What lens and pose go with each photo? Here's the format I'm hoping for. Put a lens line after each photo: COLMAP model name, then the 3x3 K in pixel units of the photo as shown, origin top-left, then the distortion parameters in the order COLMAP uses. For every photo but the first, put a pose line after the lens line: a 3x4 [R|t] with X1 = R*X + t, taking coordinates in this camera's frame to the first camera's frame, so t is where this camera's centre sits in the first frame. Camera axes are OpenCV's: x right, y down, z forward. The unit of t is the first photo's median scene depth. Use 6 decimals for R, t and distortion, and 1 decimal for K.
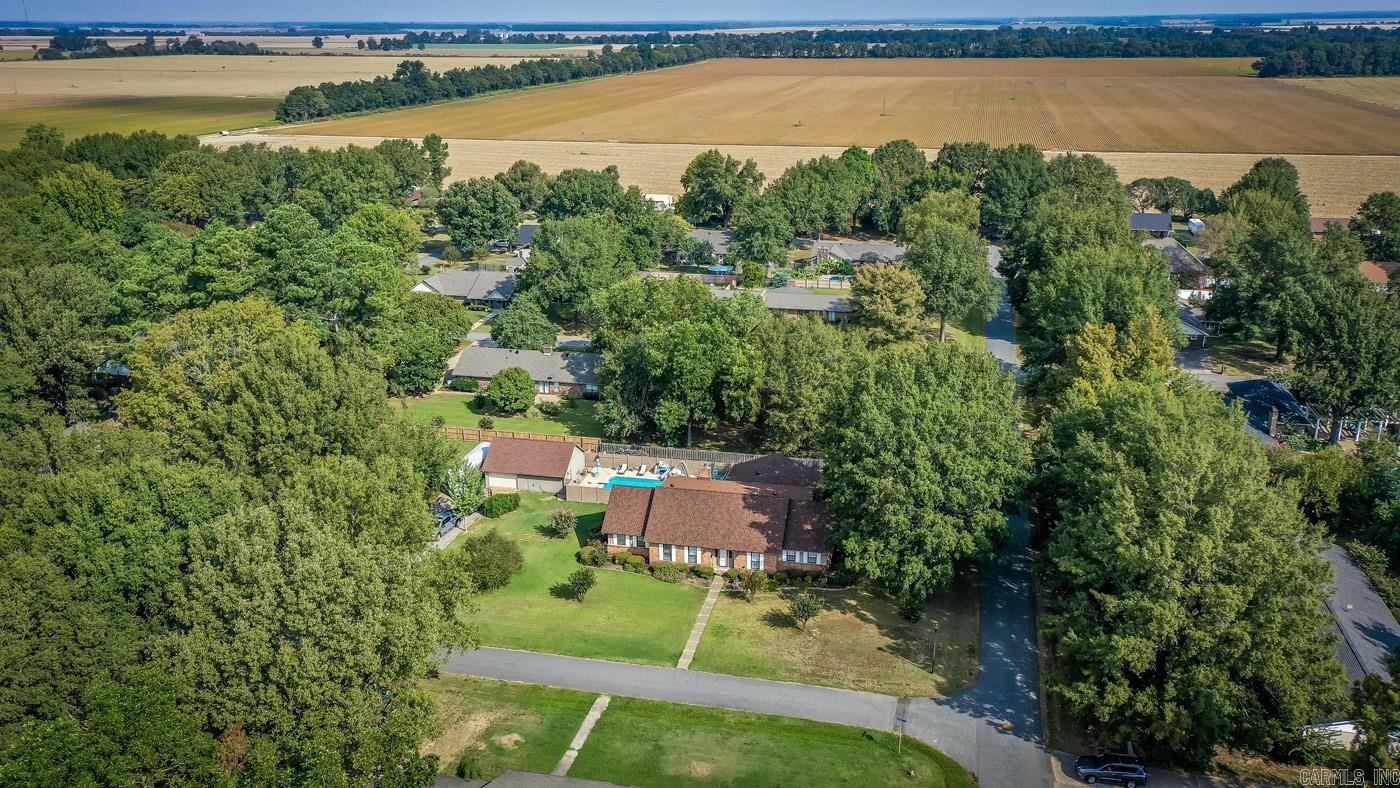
lens RADIAL K [[1100.0, 0, 697.1], [0, 1100.0, 414.9], [0, 0, 1]] dist [0.037834, 0.001940]
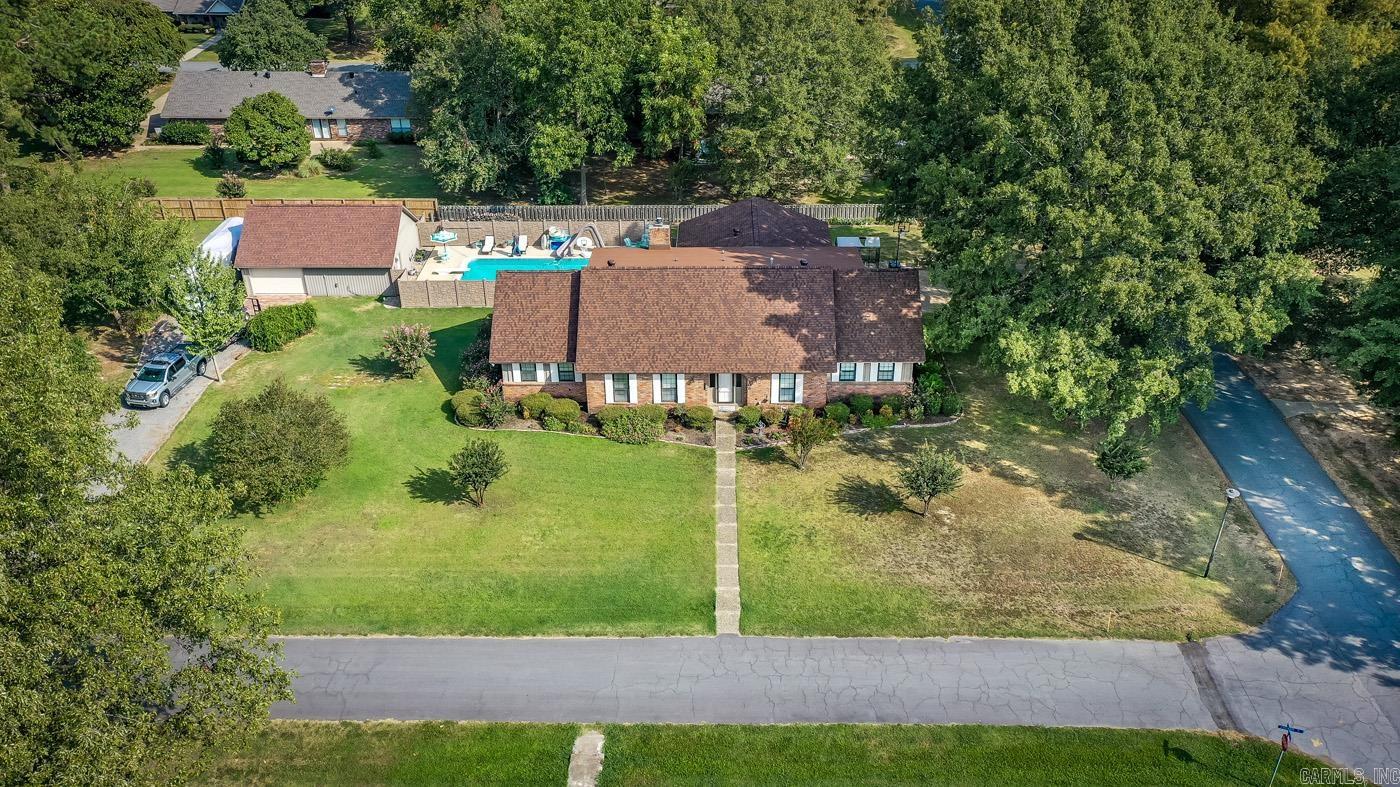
lens RADIAL K [[1121.3, 0, 700.0], [0, 1121.3, 393.5], [0, 0, 1]] dist [0.031547, 0.001081]
pose [[0.977917, -0.105925, 0.180159, -0.085799], [0.072178, 0.980177, 0.184511, 0.028396], [-0.196132, -0.167433, 0.966177, 0.448913]]
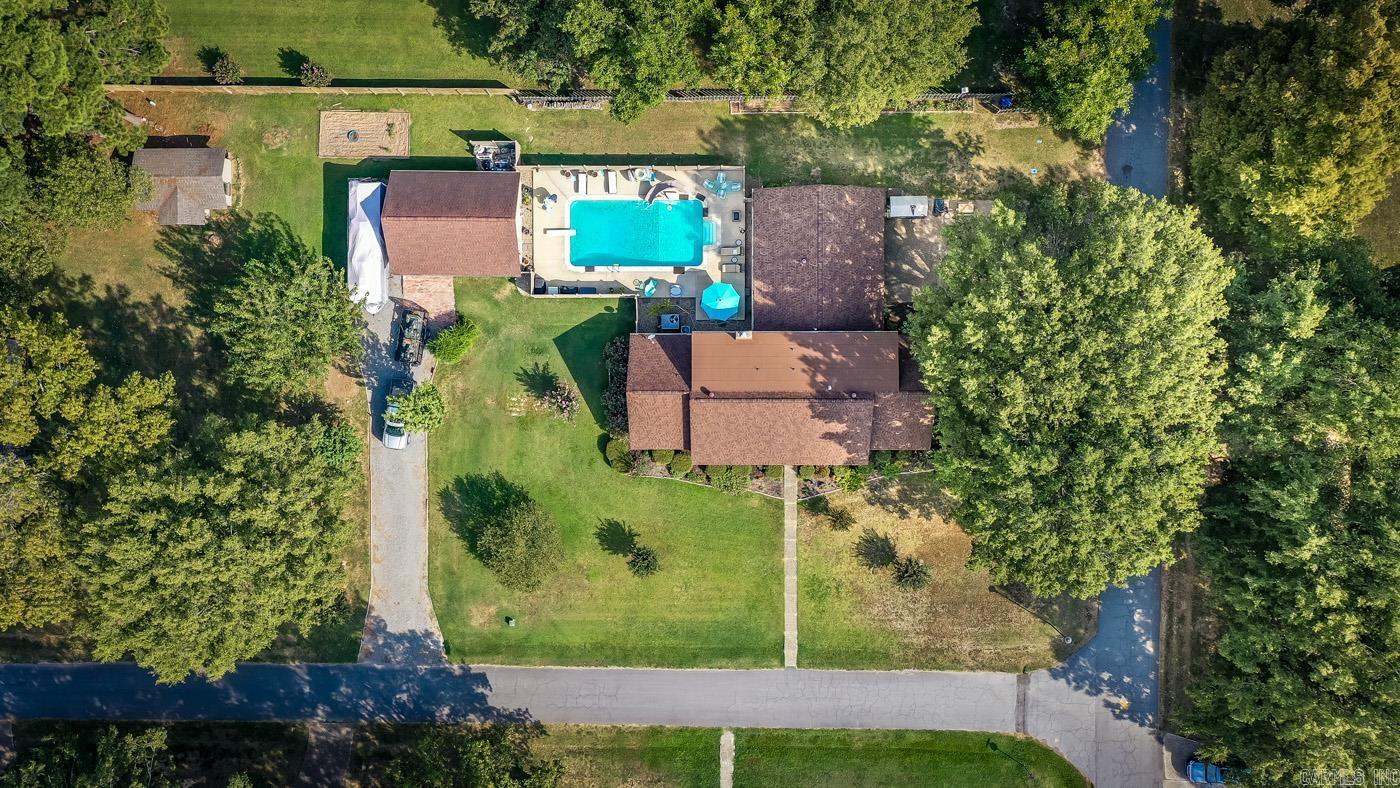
lens RADIAL K [[1121.3, 0, 700.0], [0, 1121.3, 394.0], [0, 0, 1]] dist [0.031547, 0.001081]
pose [[0.974501, -0.223400, -0.020982, -0.014233], [0.094107, 0.322030, 0.942040, -0.636833], [-0.203694, -0.919994, 0.334842, 0.751223]]
